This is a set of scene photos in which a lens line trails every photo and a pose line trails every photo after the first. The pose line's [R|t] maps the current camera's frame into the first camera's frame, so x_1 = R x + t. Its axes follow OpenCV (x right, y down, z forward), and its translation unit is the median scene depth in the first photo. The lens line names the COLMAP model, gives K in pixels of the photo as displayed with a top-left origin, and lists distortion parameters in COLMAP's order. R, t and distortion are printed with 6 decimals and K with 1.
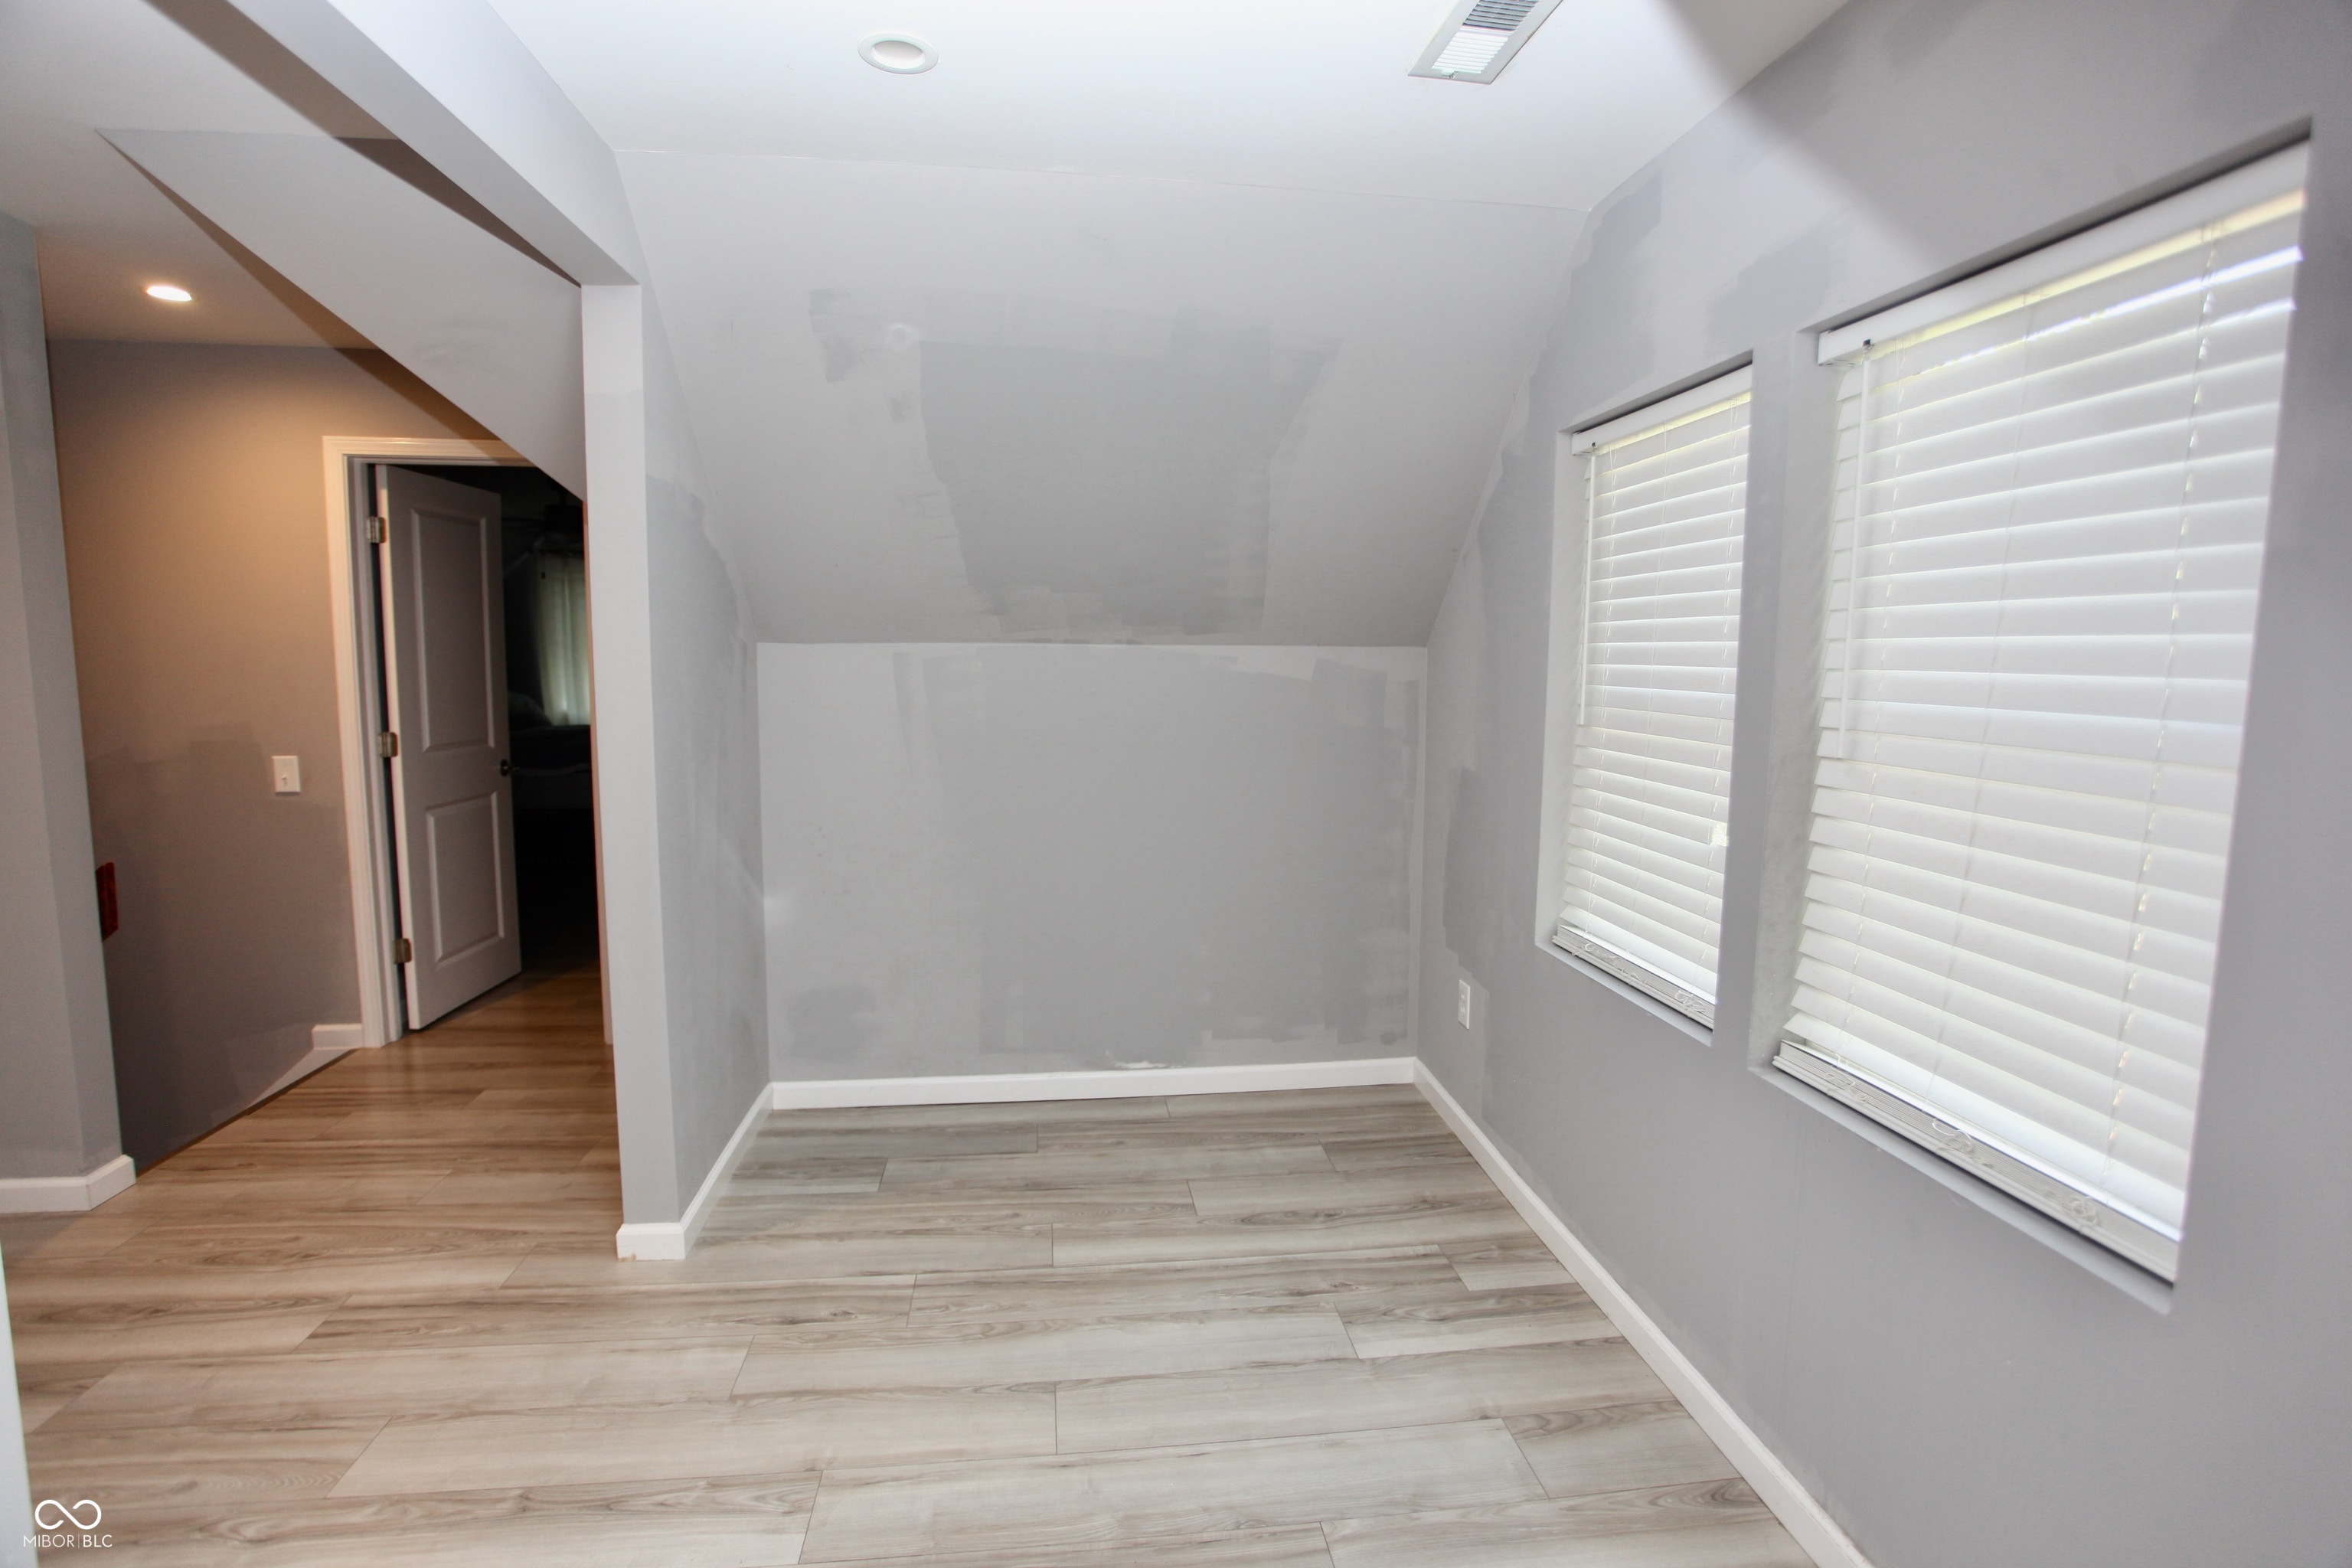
lens RADIAL K [[1144.7, 0, 1176.0], [0, 1144.7, 784.0], [0, 0, 1]] dist [-0.077495, 0.031233]
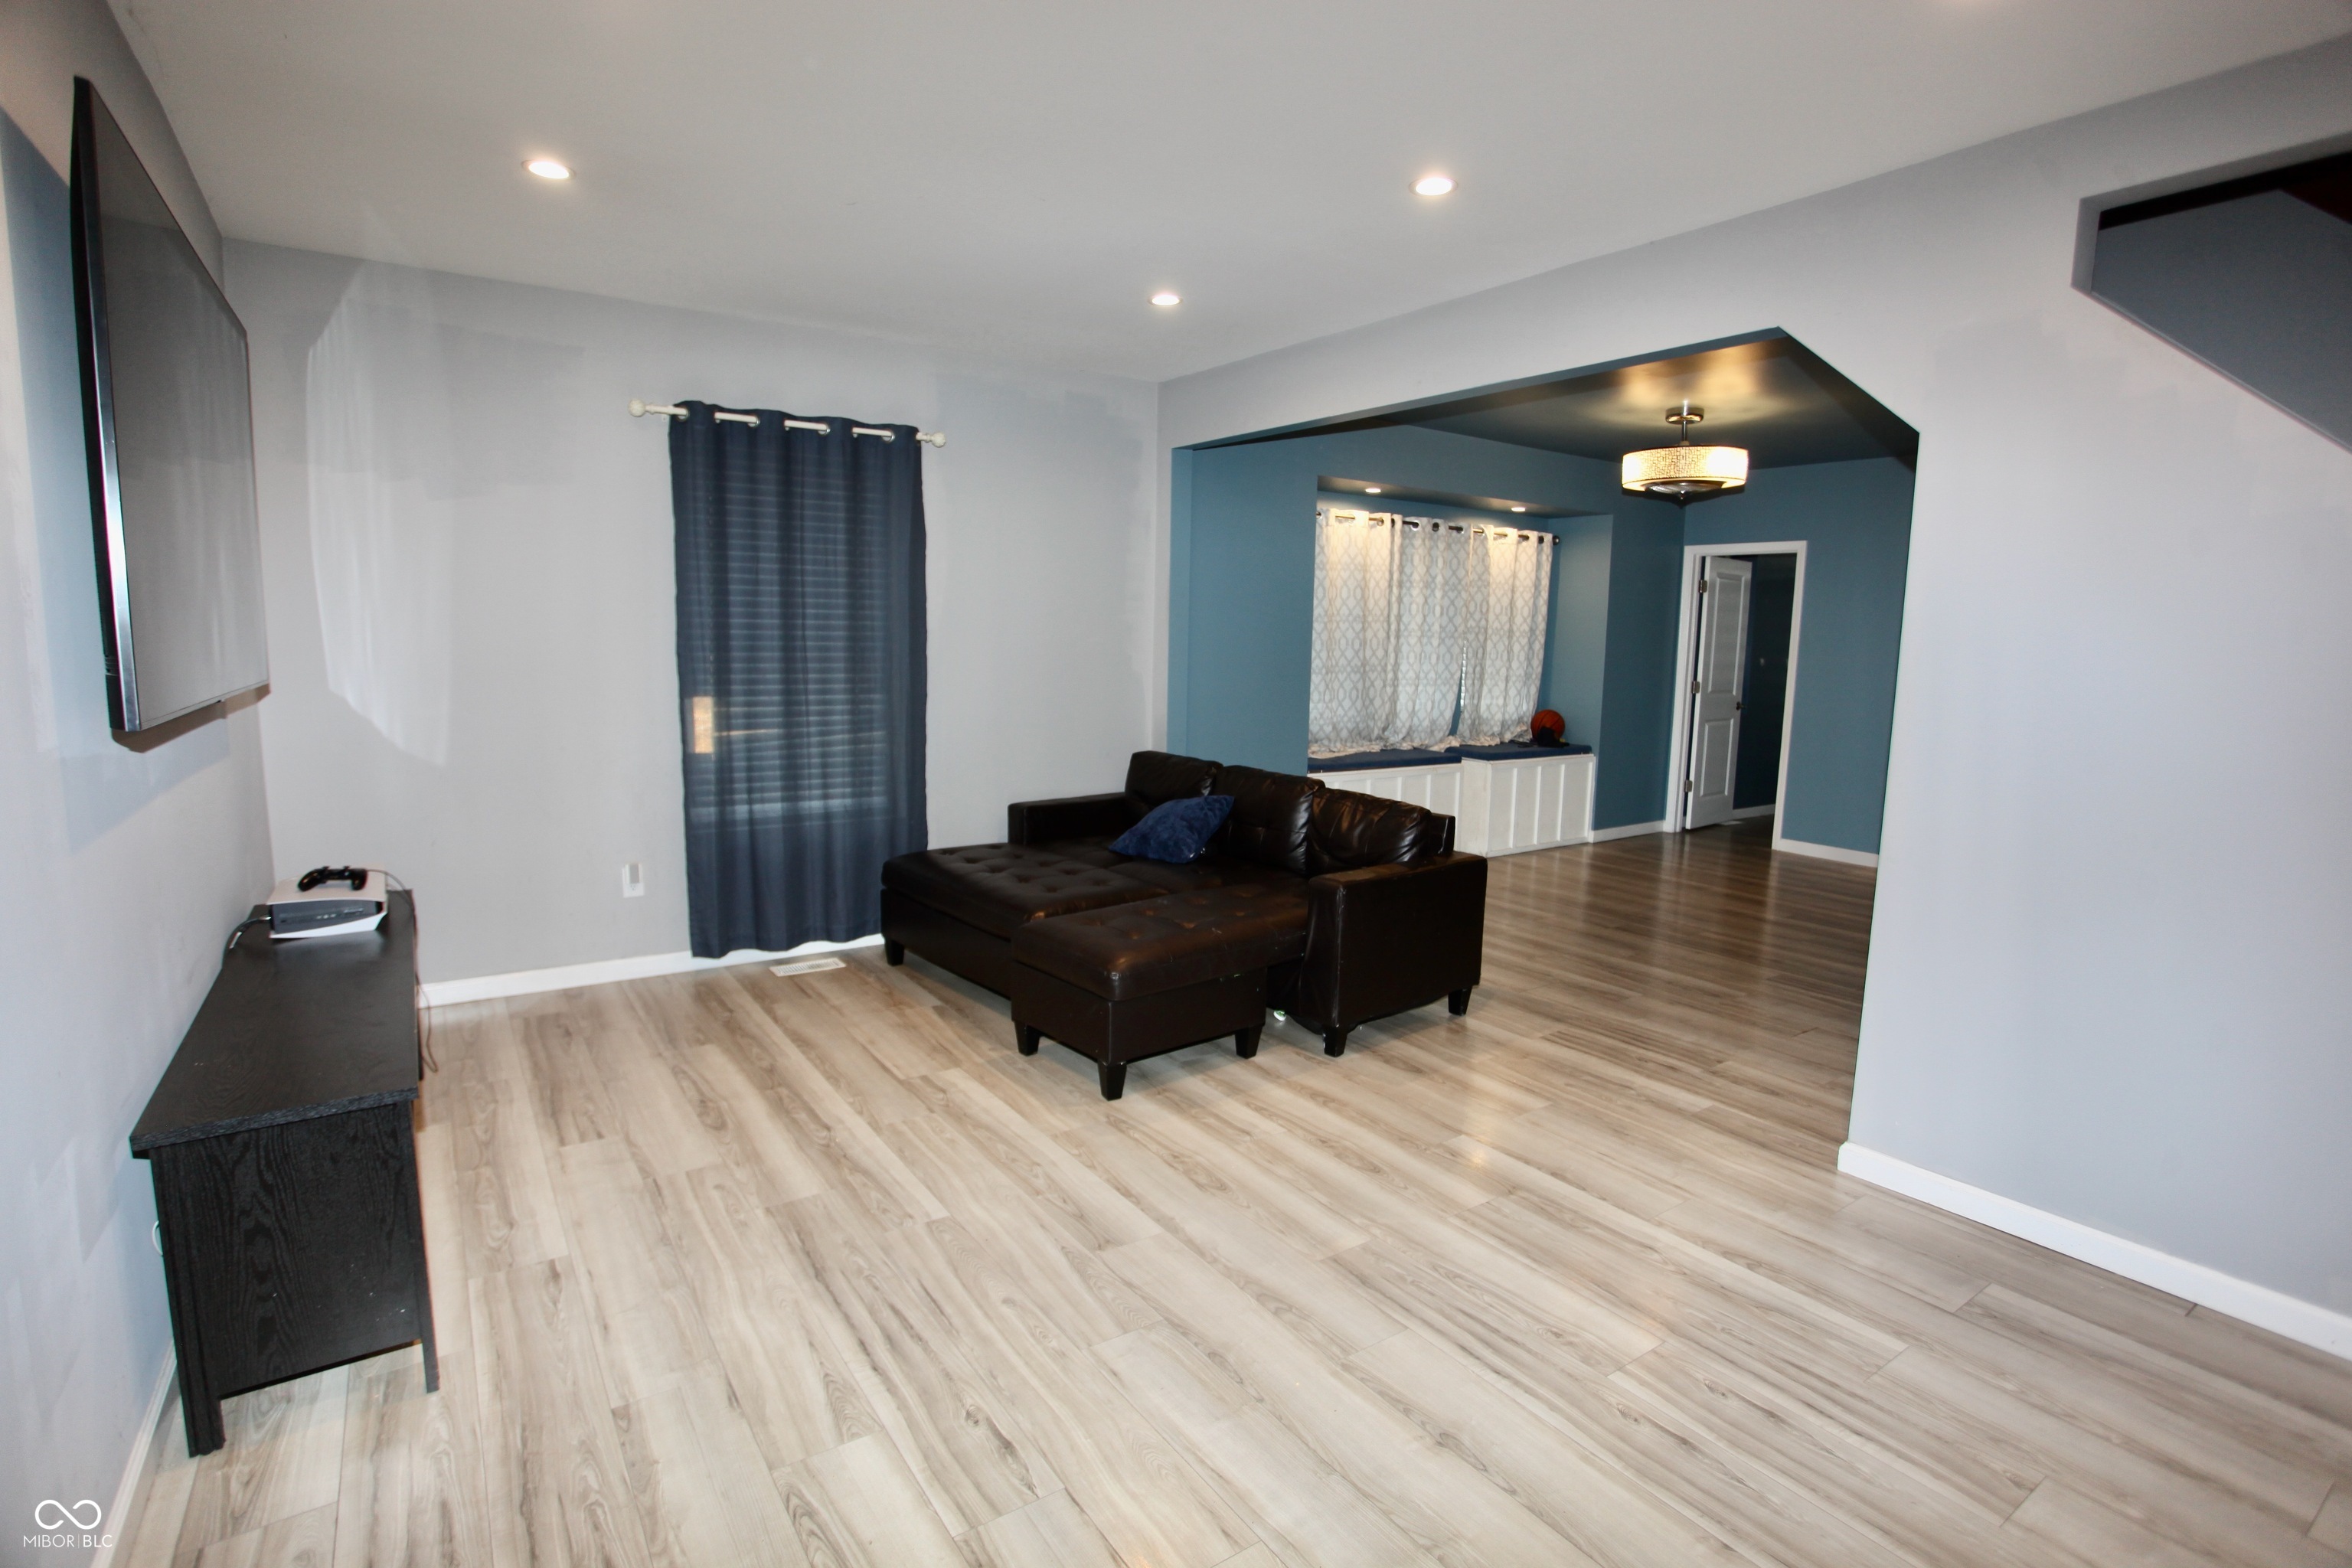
lens RADIAL K [[1144.7, 0, 1176.0], [0, 1144.7, 784.0], [0, 0, 1]] dist [-0.077495, 0.031233]
pose [[0.464495, 0.113450, -0.878279, 0.708267], [-0.109404, 0.991514, 0.070217, 0.093779], [0.878792, 0.063472, 0.472965, -0.838230]]
